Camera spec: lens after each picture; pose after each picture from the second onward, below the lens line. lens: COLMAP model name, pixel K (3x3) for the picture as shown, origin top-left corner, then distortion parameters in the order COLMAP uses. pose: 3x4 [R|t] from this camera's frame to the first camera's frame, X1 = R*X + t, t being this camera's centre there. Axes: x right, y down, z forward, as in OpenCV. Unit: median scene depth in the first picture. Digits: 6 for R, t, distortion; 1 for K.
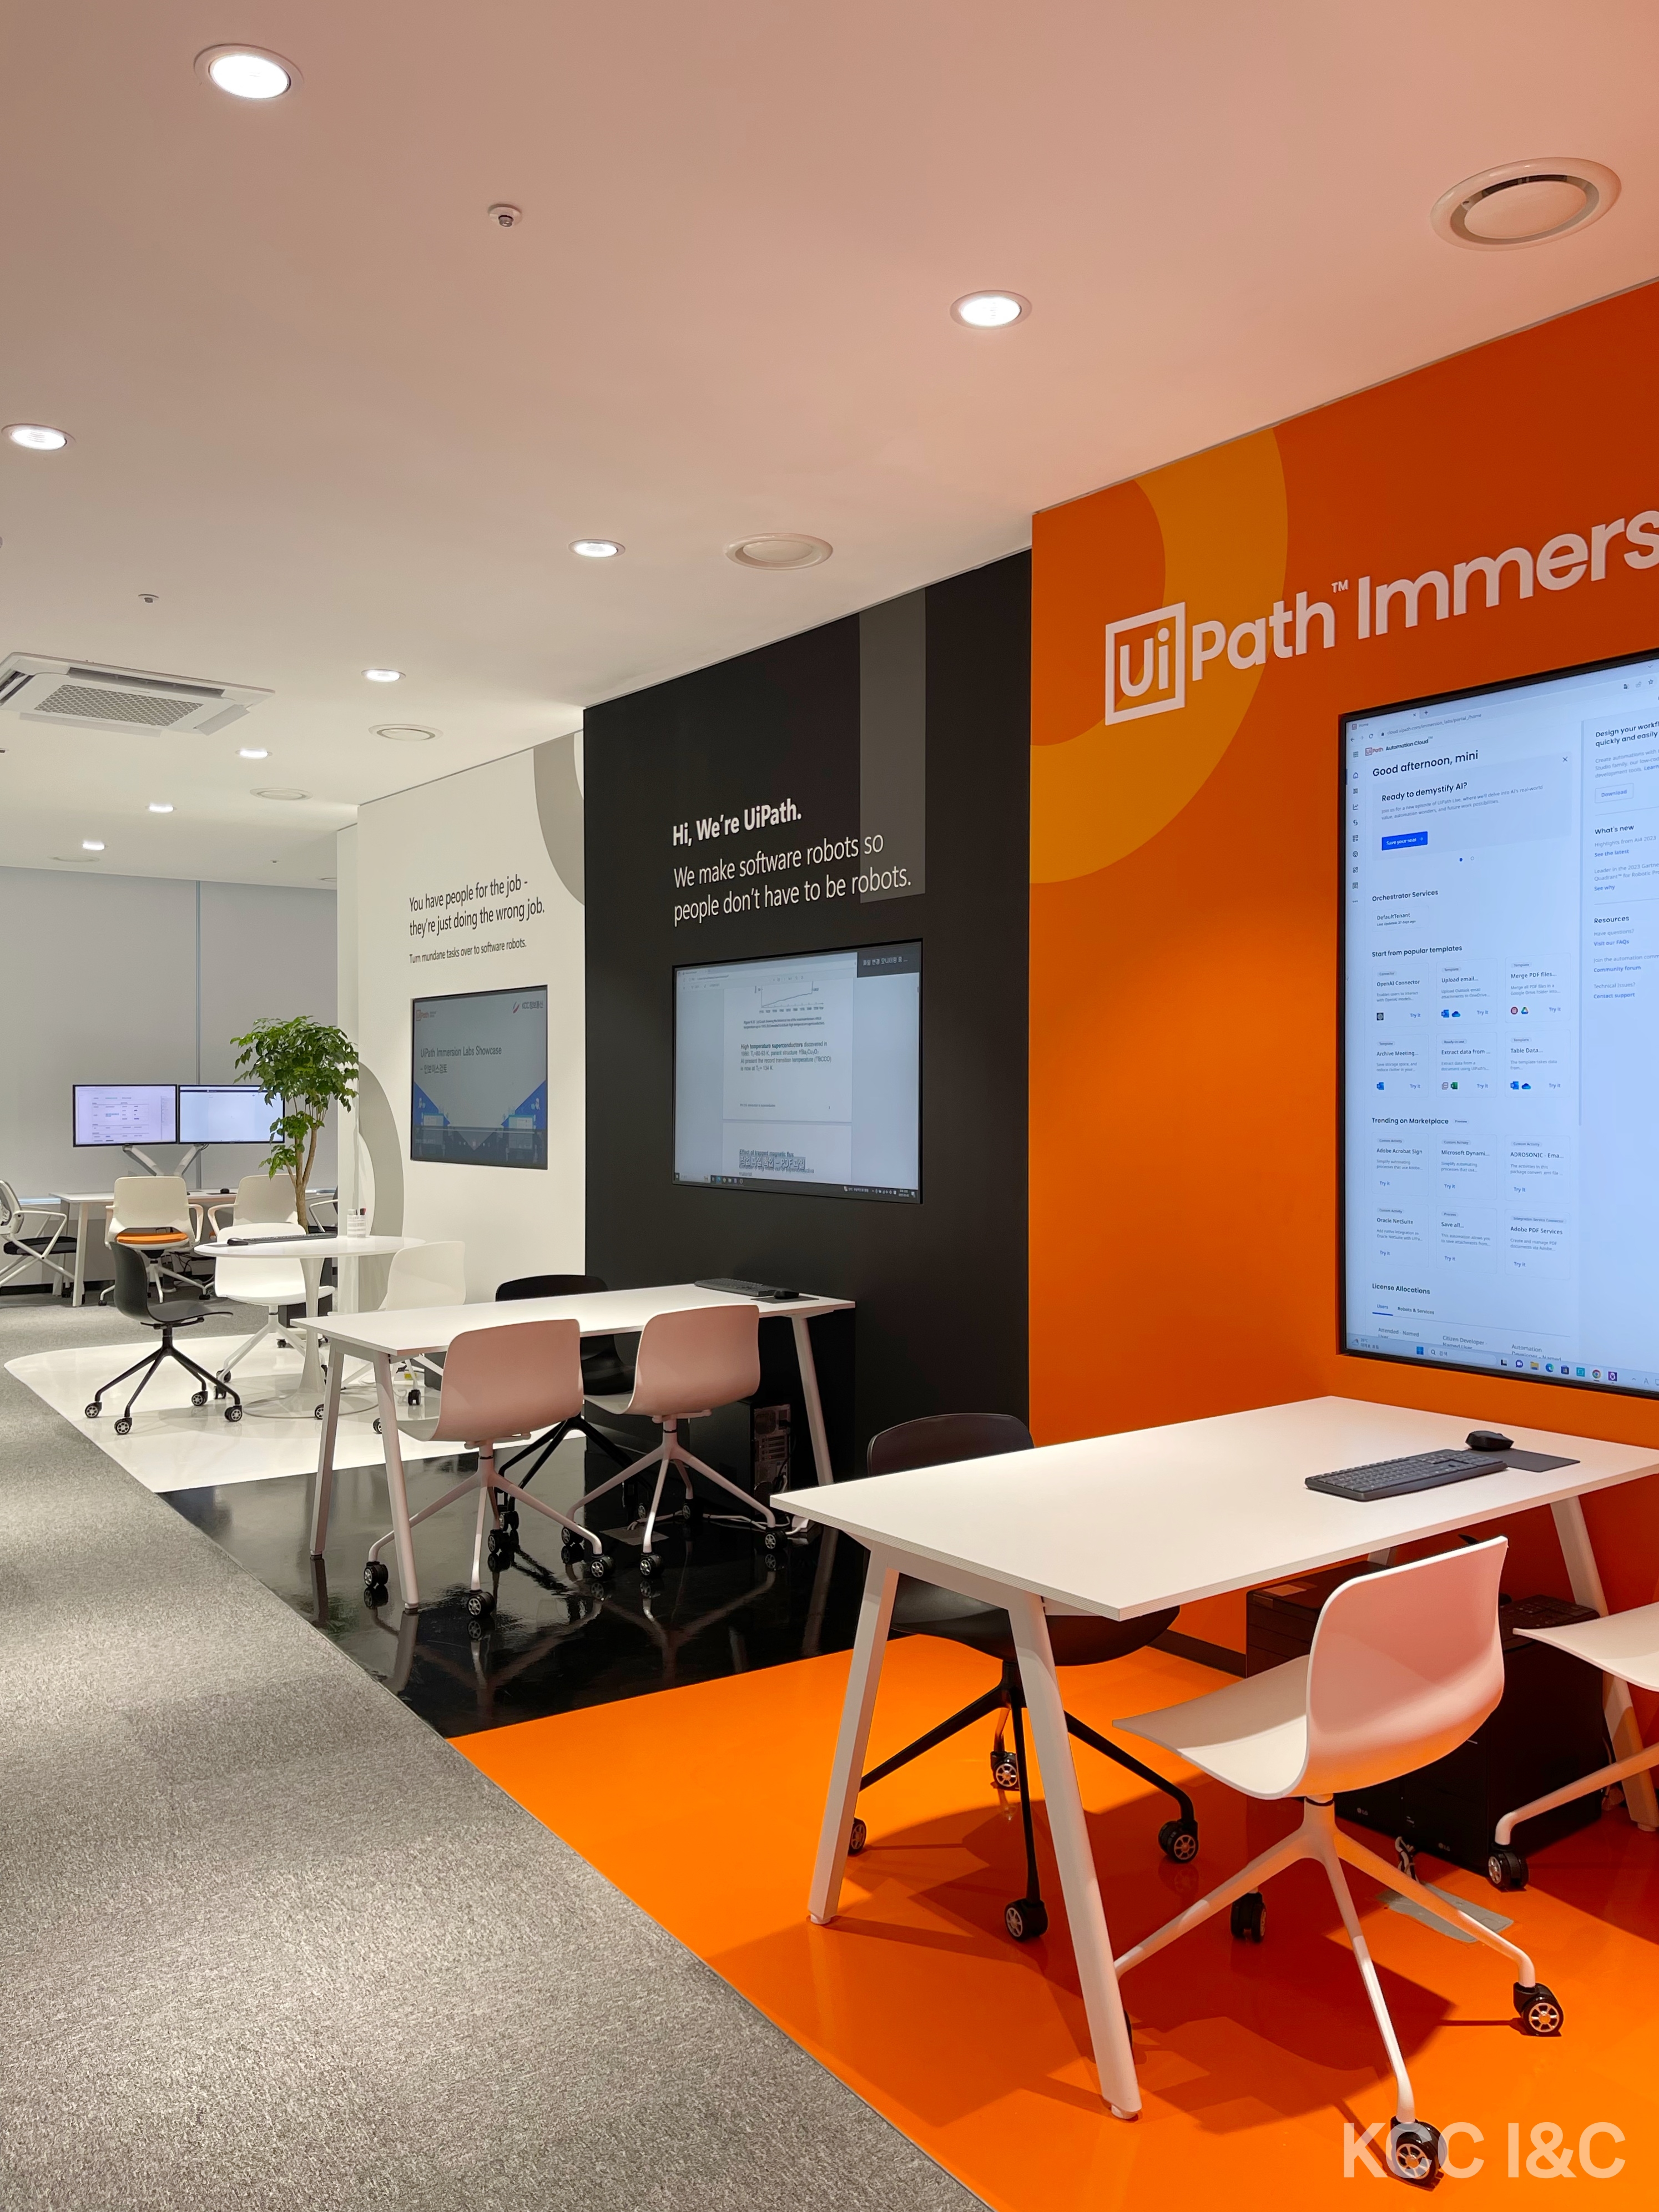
lens RADIAL K [[1673.4, 0, 832.0], [0, 1673.4, 1092.0], [0, 0, 1]] dist [0.065852, -0.008960]
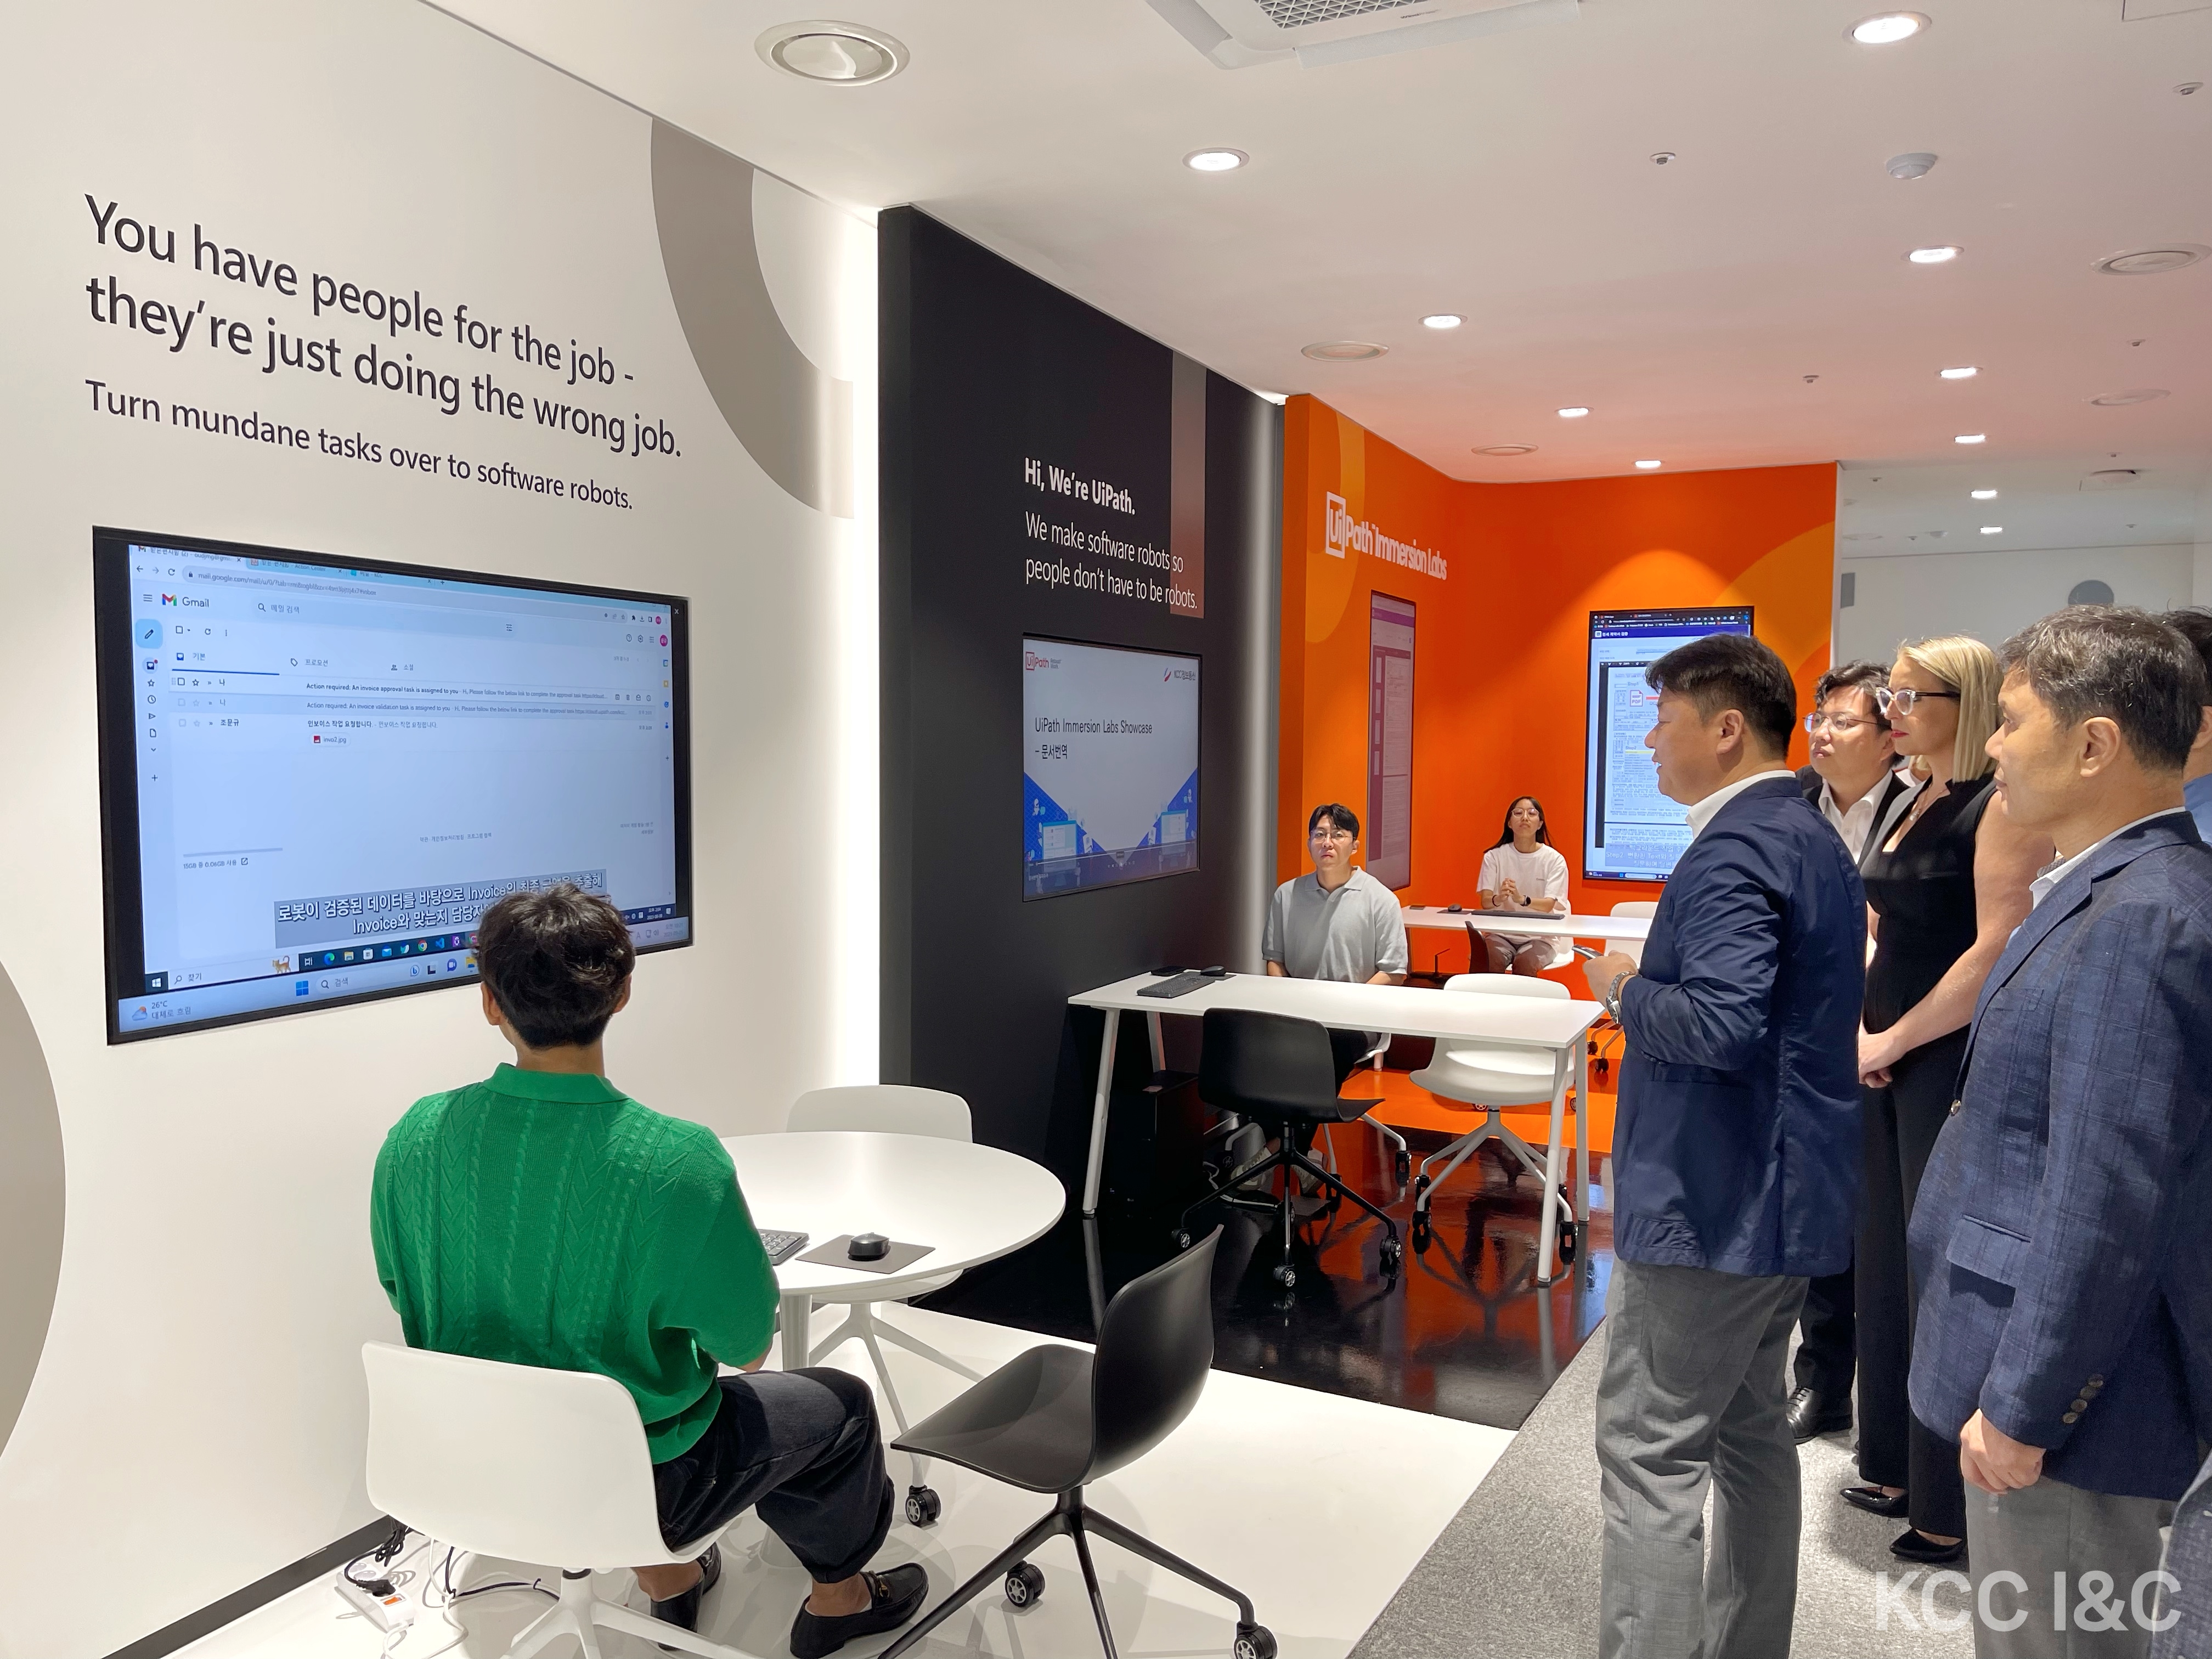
lens RADIAL K [[1673.2, 0, 1106.0], [0, 1673.2, 829.0], [0, 0, 1]] dist [0.065852, -0.008960]
pose [[-0.443409, -0.049394, 0.894957, -0.619315], [-0.005133, 0.998604, 0.052571, -0.017354], [-0.896304, 0.018717, -0.443044, 0.977539]]
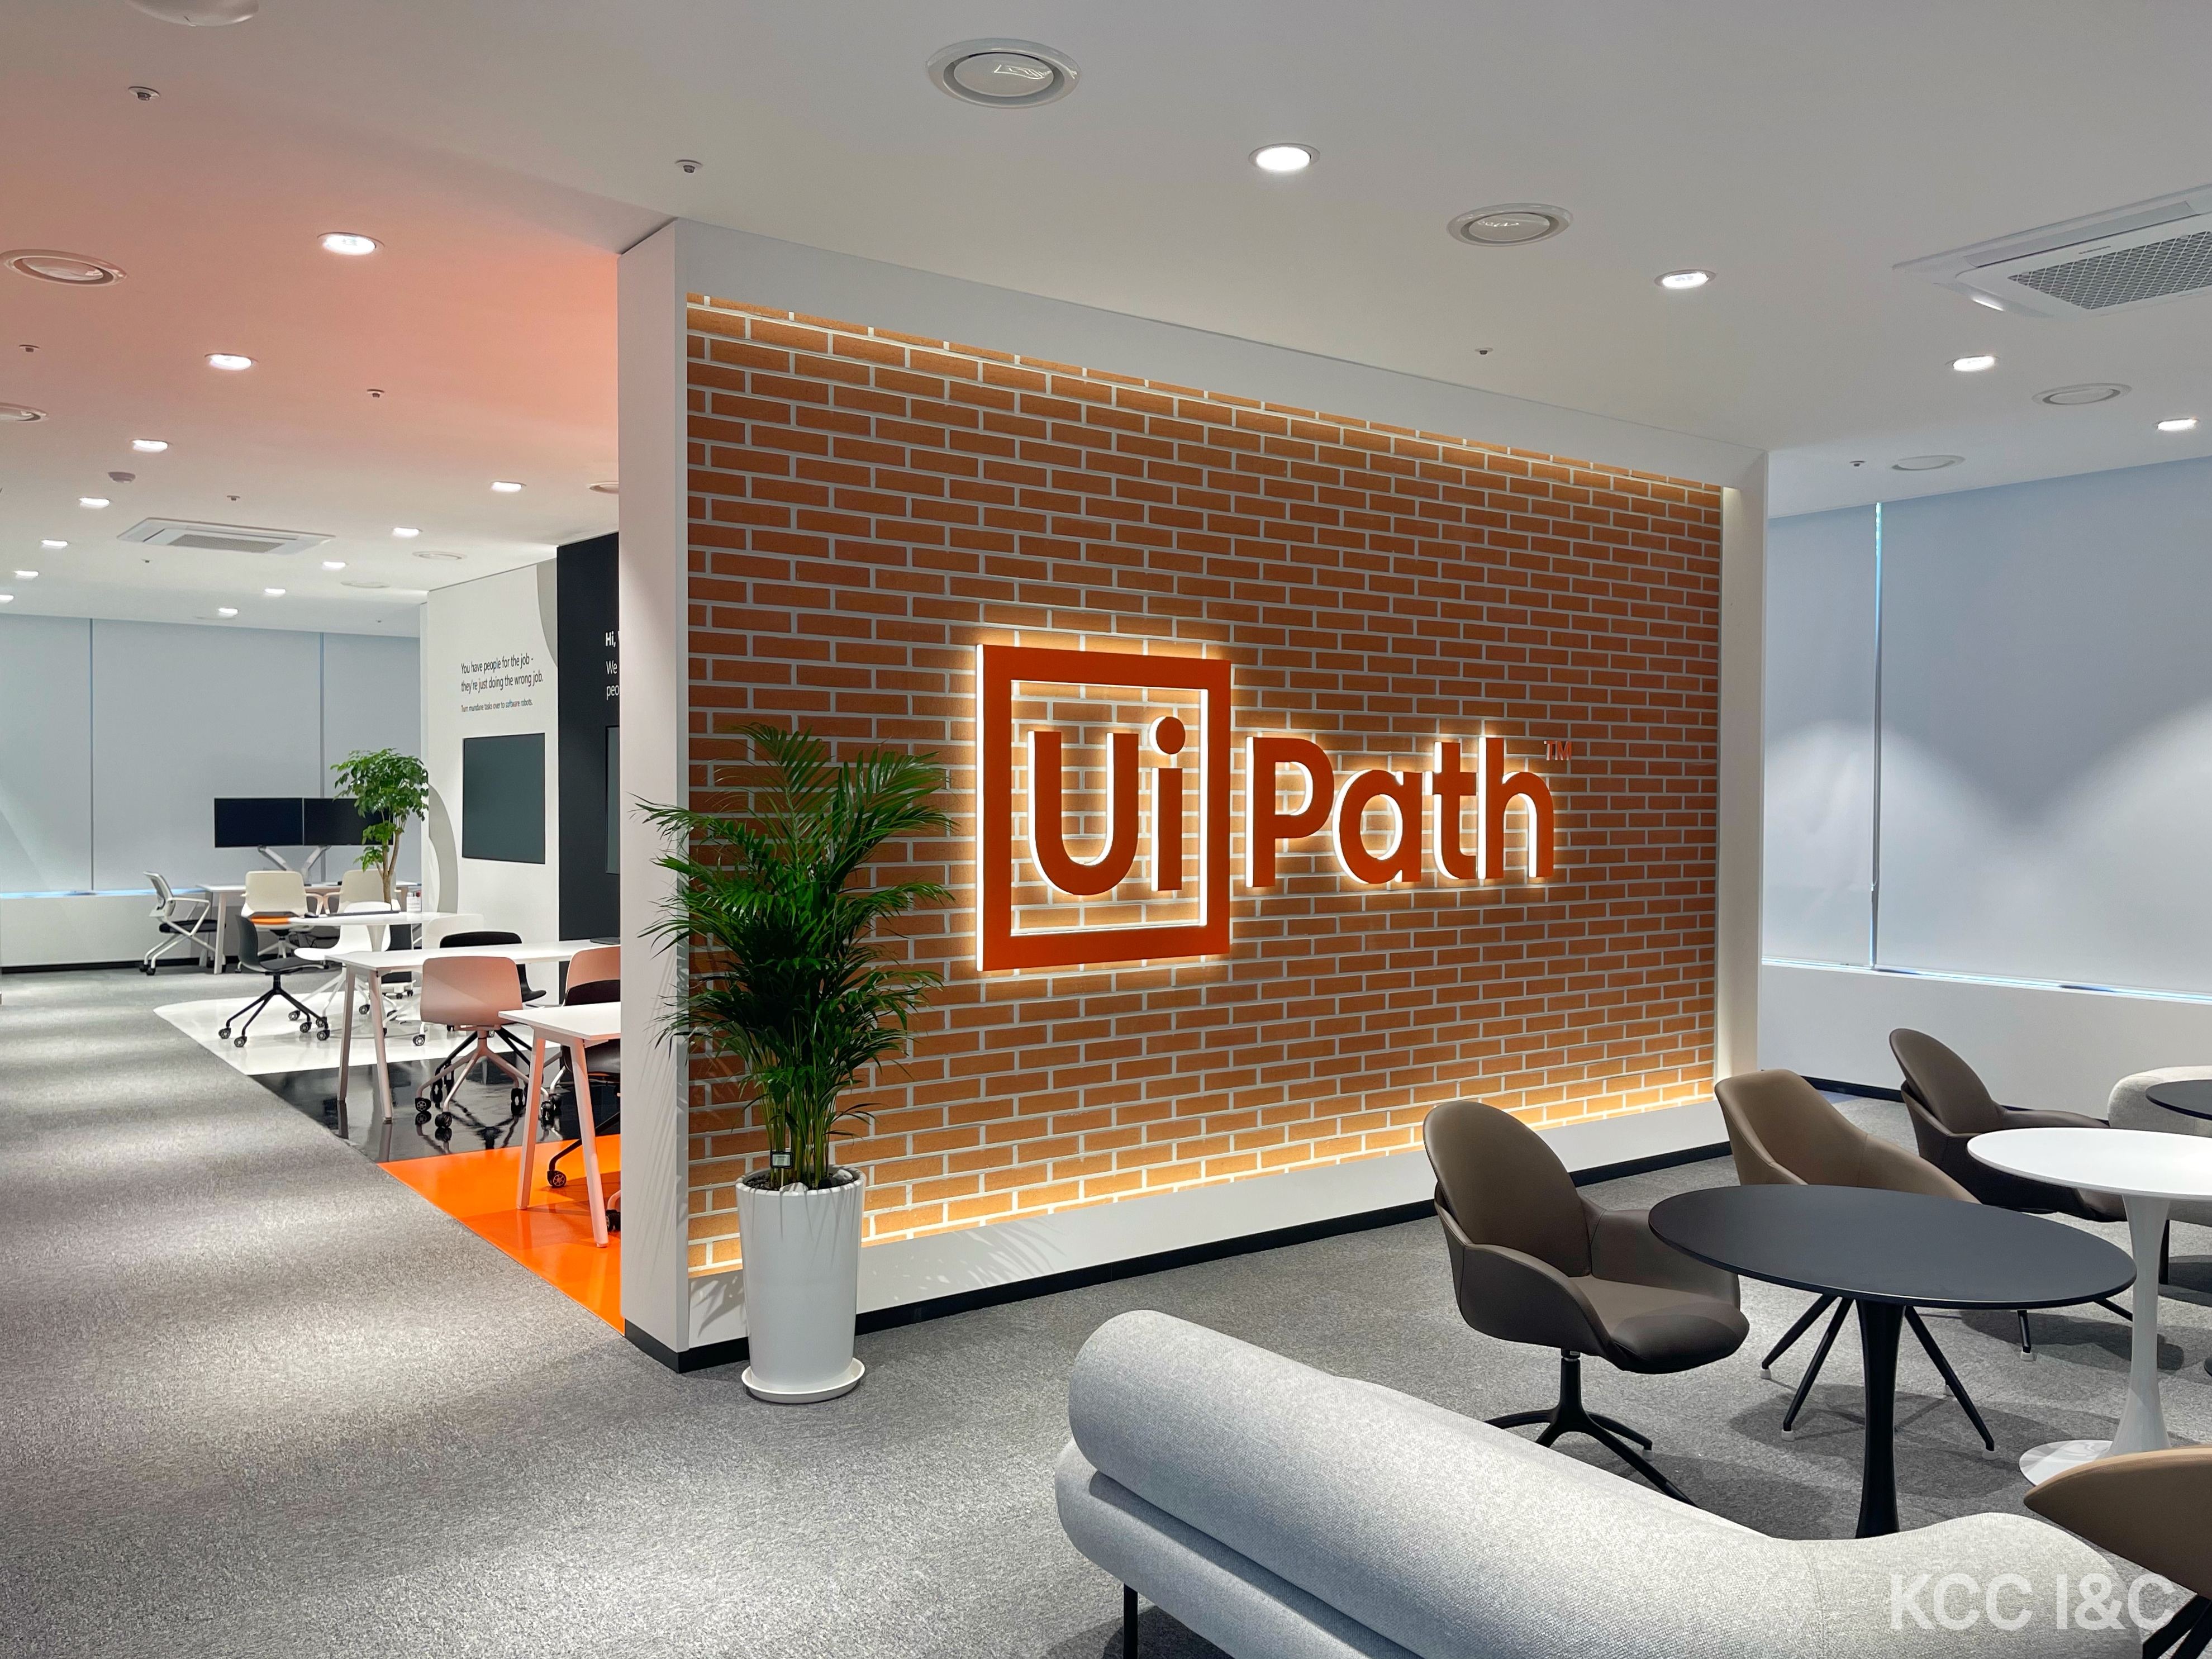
lens RADIAL K [[1673.3, 0, 1101.4], [0, 1673.3, 843.6], [0, 0, 1]] dist [0.065852, -0.008960]
pose [[0.999062, 0.005631, 0.042925, 0.209507], [-0.006579, 0.999737, 0.021972, -0.004022], [-0.042790, -0.022234, 0.998837, -0.390599]]
